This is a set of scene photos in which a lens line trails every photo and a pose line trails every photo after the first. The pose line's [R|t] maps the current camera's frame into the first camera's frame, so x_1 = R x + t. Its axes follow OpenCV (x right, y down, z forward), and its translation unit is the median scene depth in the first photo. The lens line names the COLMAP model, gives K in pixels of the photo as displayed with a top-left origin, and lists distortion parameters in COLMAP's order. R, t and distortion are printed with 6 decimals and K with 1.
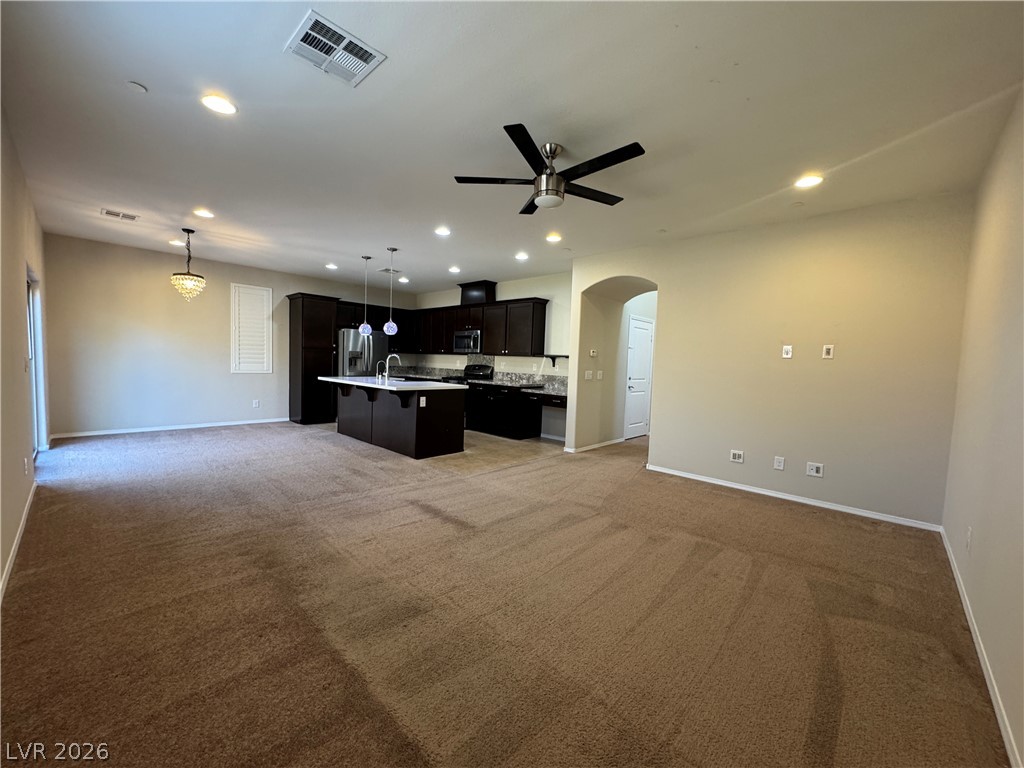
lens RADIAL K [[407.7, 0, 512.0], [0, 407.7, 384.0], [0, 0, 1]] dist [-0.002312, -0.000135]
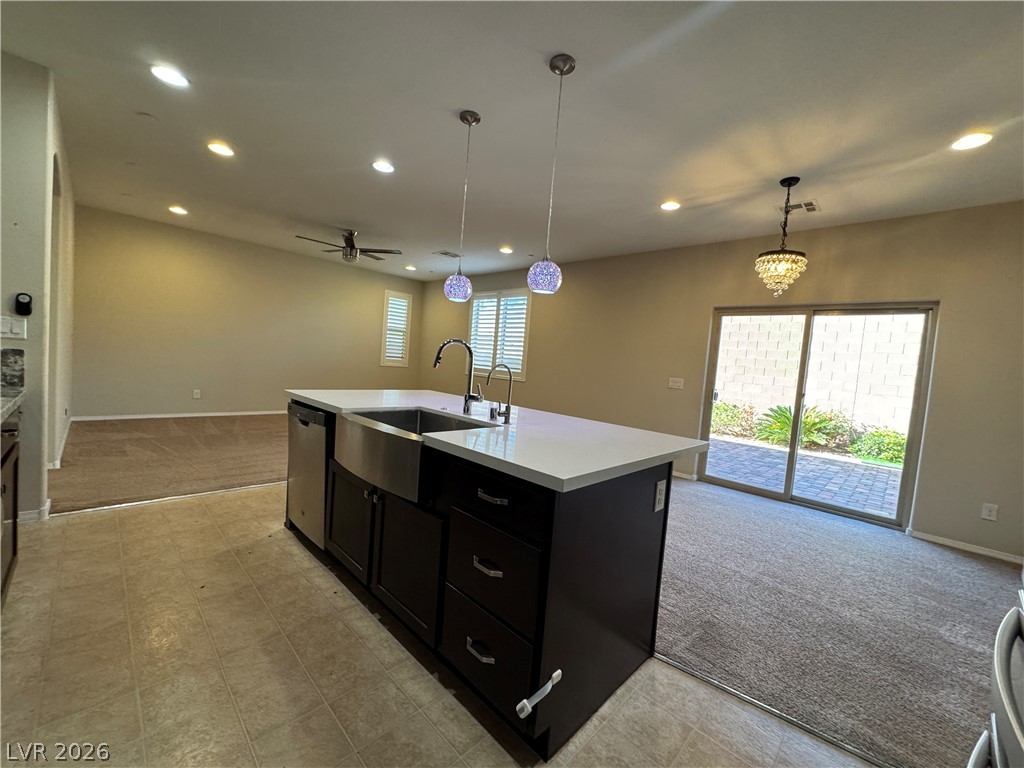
lens RADIAL K [[407.7, 0, 512.0], [0, 407.7, 384.0], [0, 0, 1]] dist [-0.002312, -0.000135]
pose [[-0.993109, -0.116472, 0.013023, -0.295277], [-0.114282, 0.987035, 0.112698, -0.067794], [-0.025980, 0.110433, -0.993544, 1.149842]]
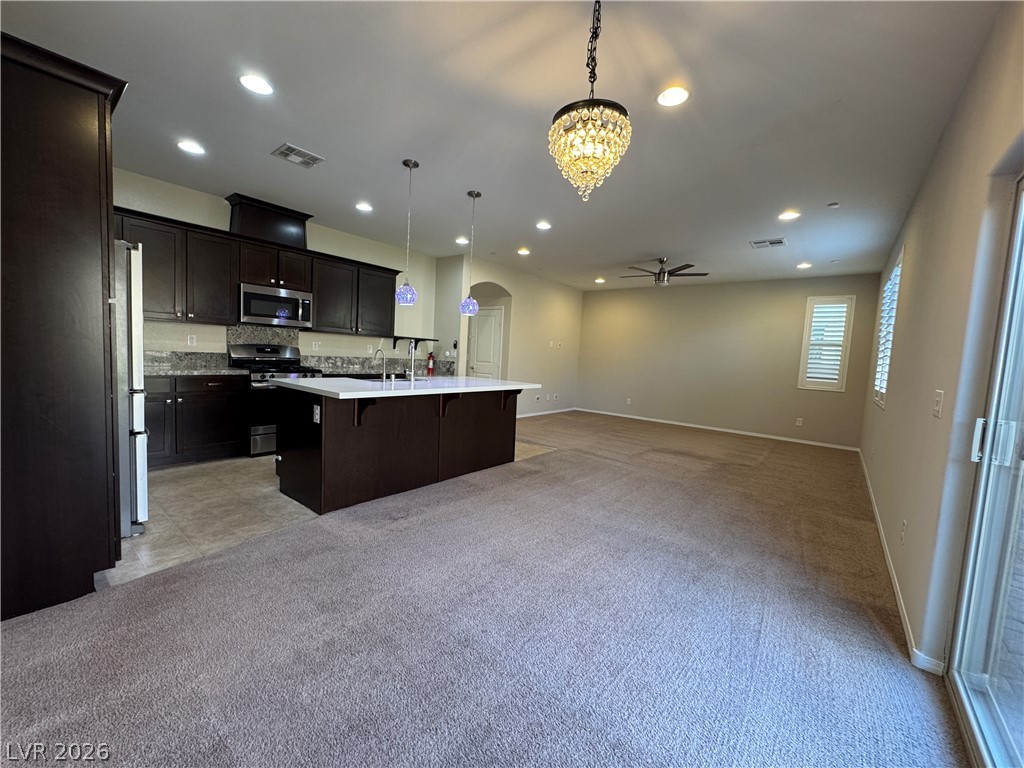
lens RADIAL K [[407.7, 0, 512.0], [0, 407.7, 384.0], [0, 0, 1]] dist [-0.002312, -0.000135]
pose [[-0.077590, -0.114430, 0.990397, -0.796239], [-0.001877, 0.993406, 0.114631, -0.065678], [-0.996984, 0.007036, -0.077293, 0.763056]]
